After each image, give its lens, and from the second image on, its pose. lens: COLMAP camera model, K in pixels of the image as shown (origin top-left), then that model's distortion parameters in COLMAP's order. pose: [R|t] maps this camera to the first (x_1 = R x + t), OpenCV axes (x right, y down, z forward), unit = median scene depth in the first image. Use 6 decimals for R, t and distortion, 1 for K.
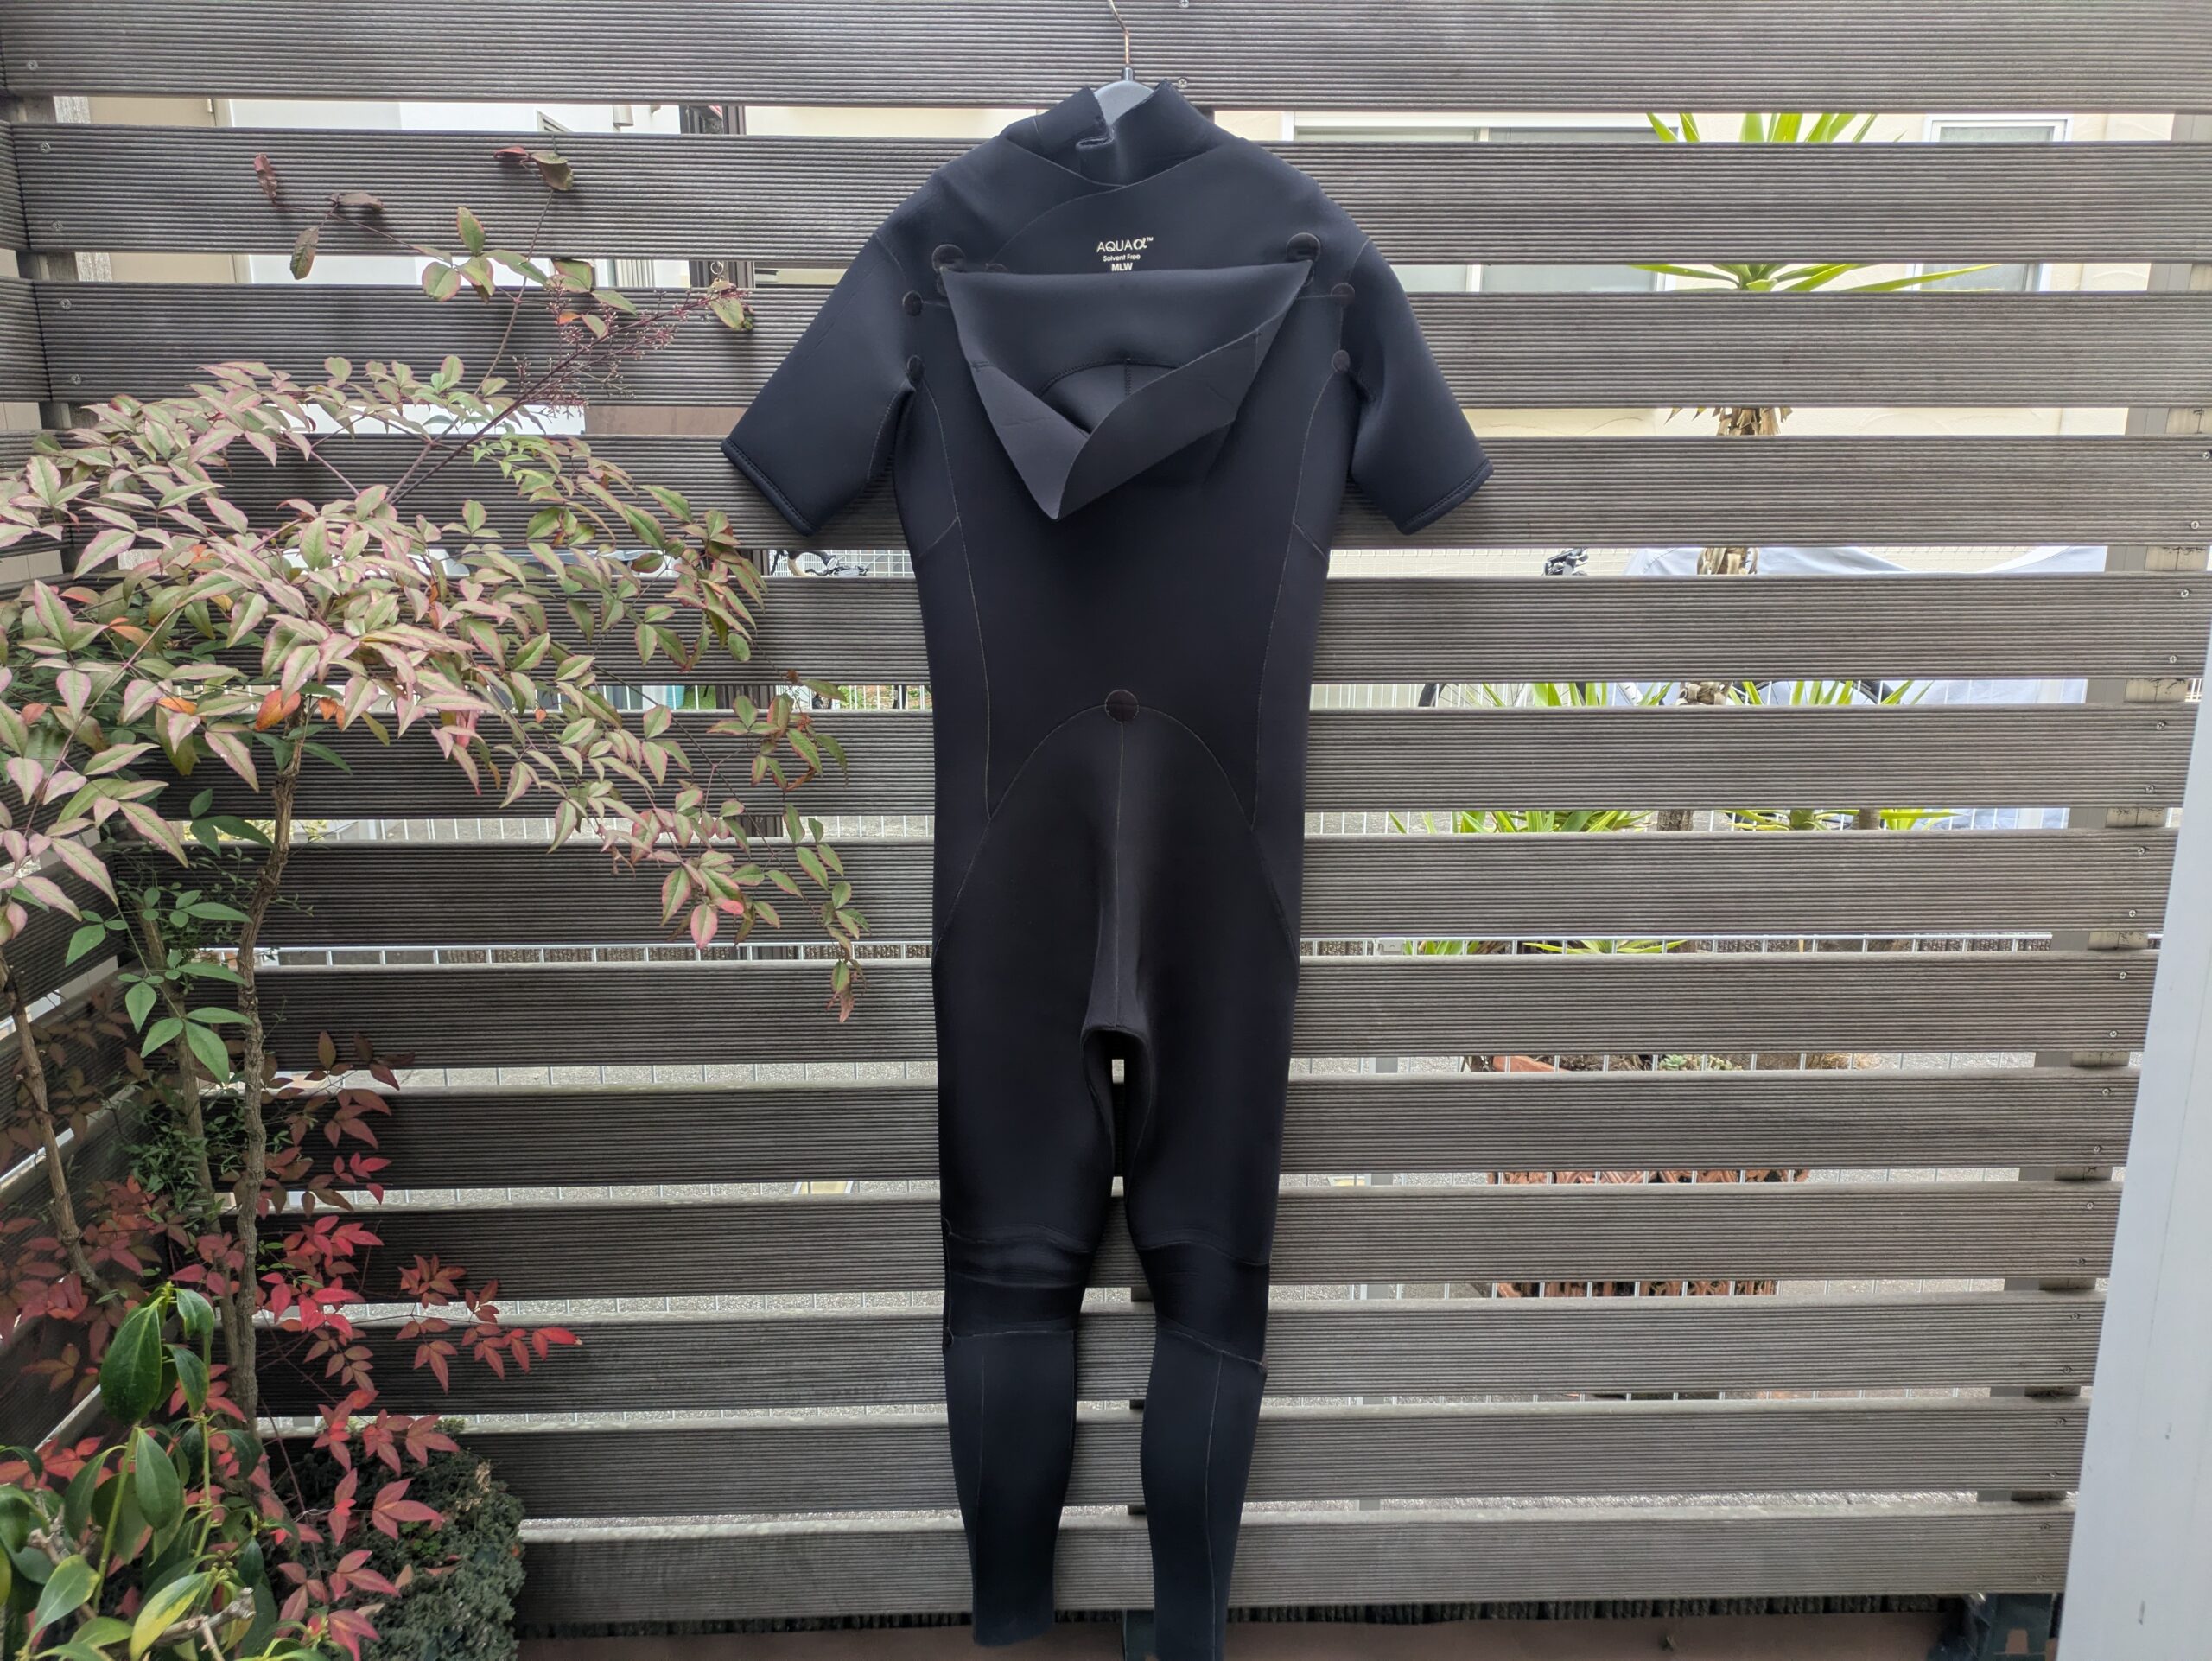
lens RADIAL K [[1618.4, 0, 1105.7], [0, 1618.4, 814.8], [0, 0, 1]] dist [0.042637, -0.028486]
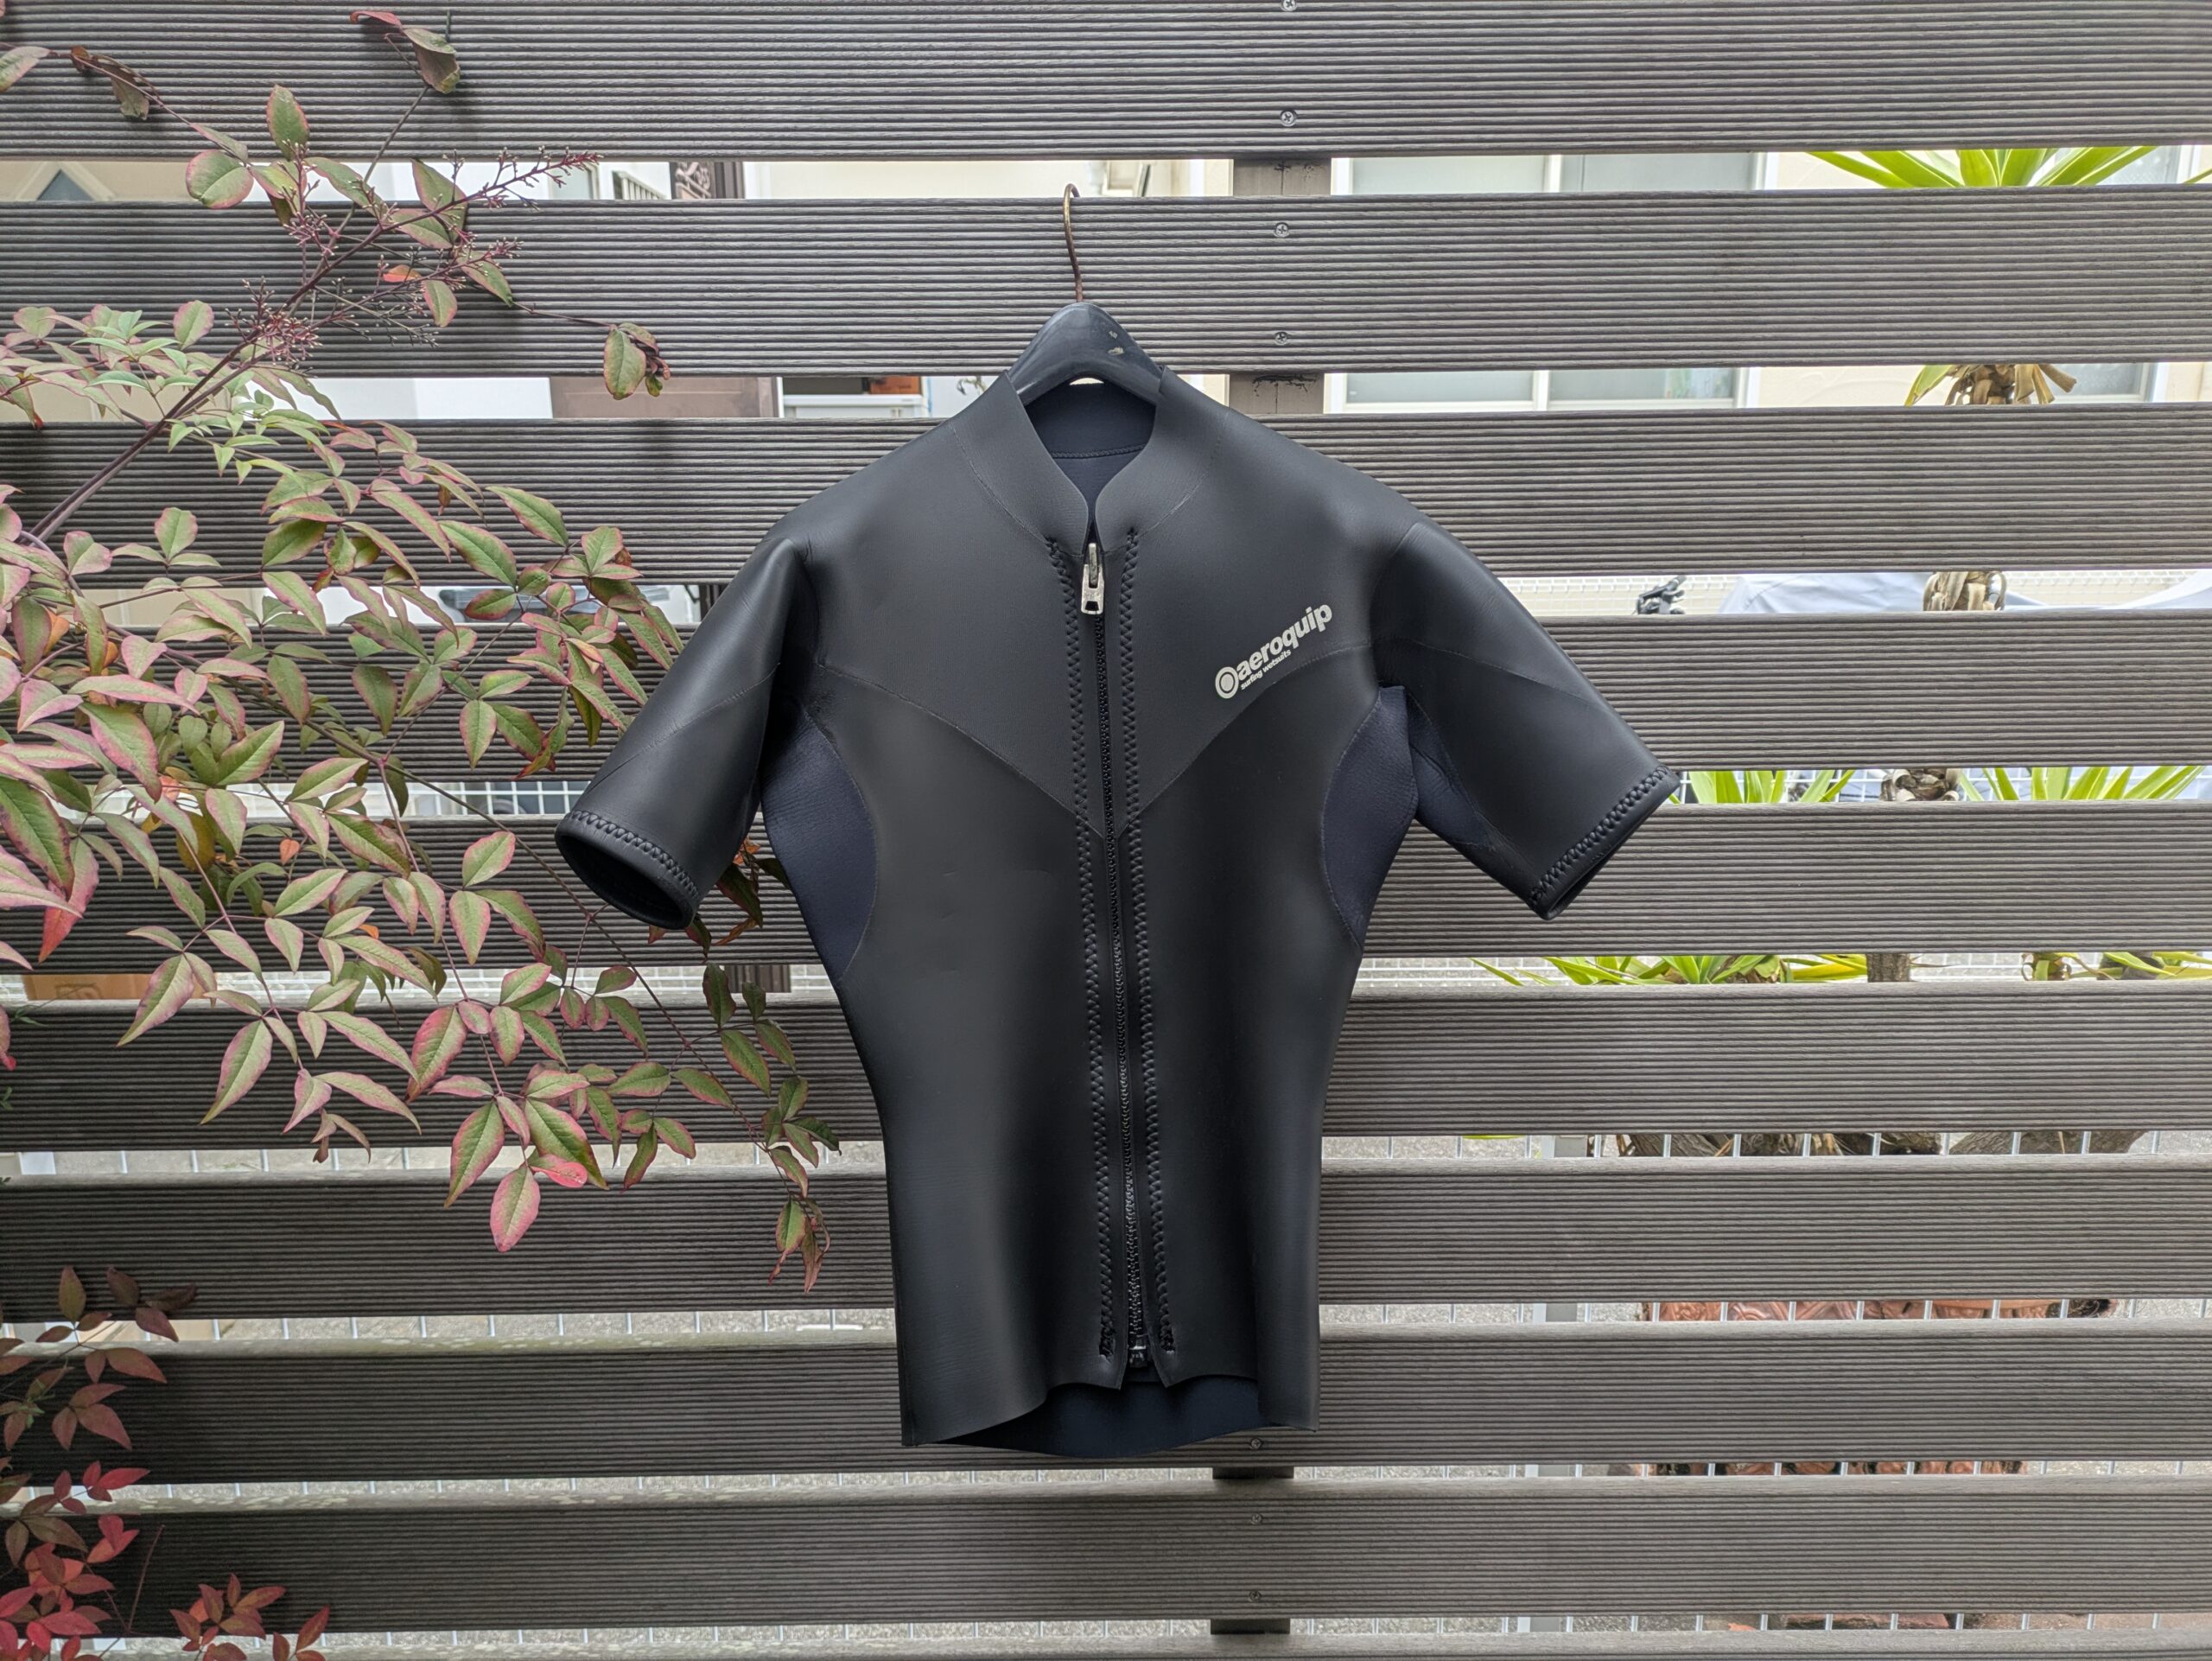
lens RADIAL K [[1619.2, 0, 1096.1], [0, 1619.2, 837.7], [0, 0, 1]] dist [0.052918, -0.052720]
pose [[0.999516, -0.003088, -0.030957, -0.012354], [0.002827, 0.999960, -0.008478, -0.047014], [0.030982, 0.008387, 0.999485, 0.300408]]
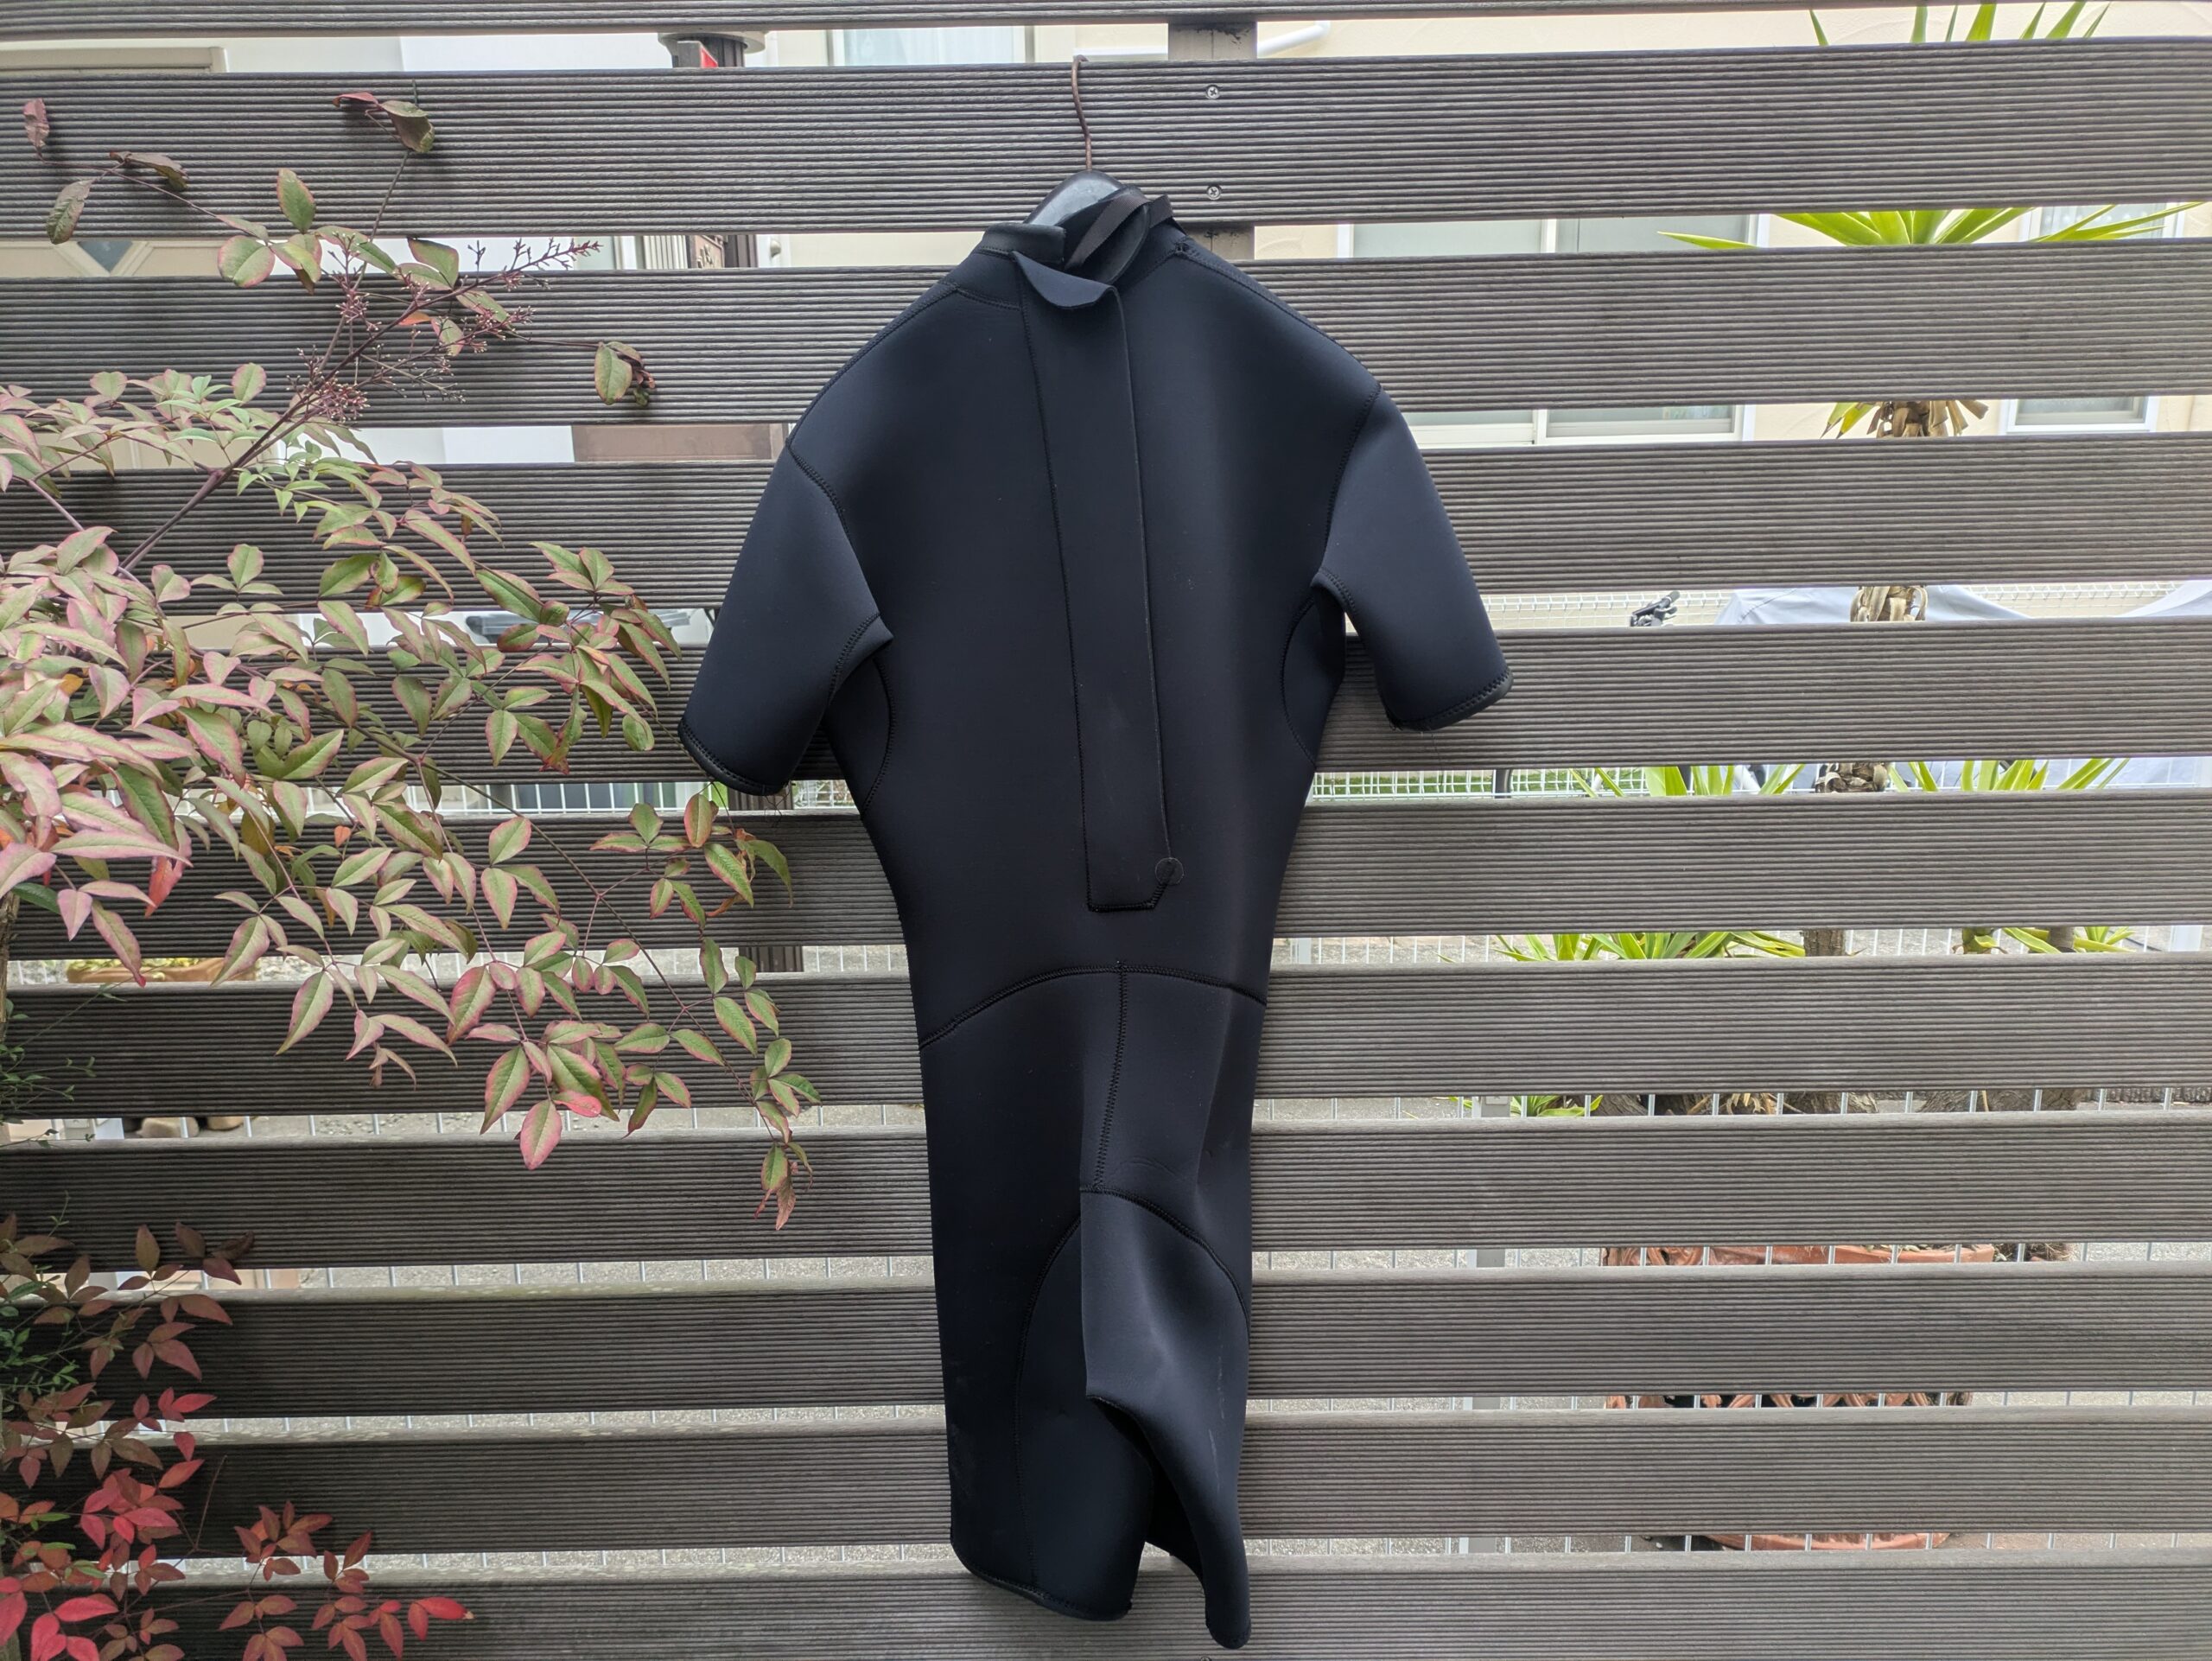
lens RADIAL K [[1603.4, 0, 1099.8], [0, 1603.4, 853.3], [0, 0, 1]] dist [0.074233, -0.093768]
pose [[0.999141, -0.010279, -0.040156, 0.018281], [0.009704, 0.999848, -0.014489, -0.031286], [0.040299, 0.014087, 0.999088, 0.225874]]
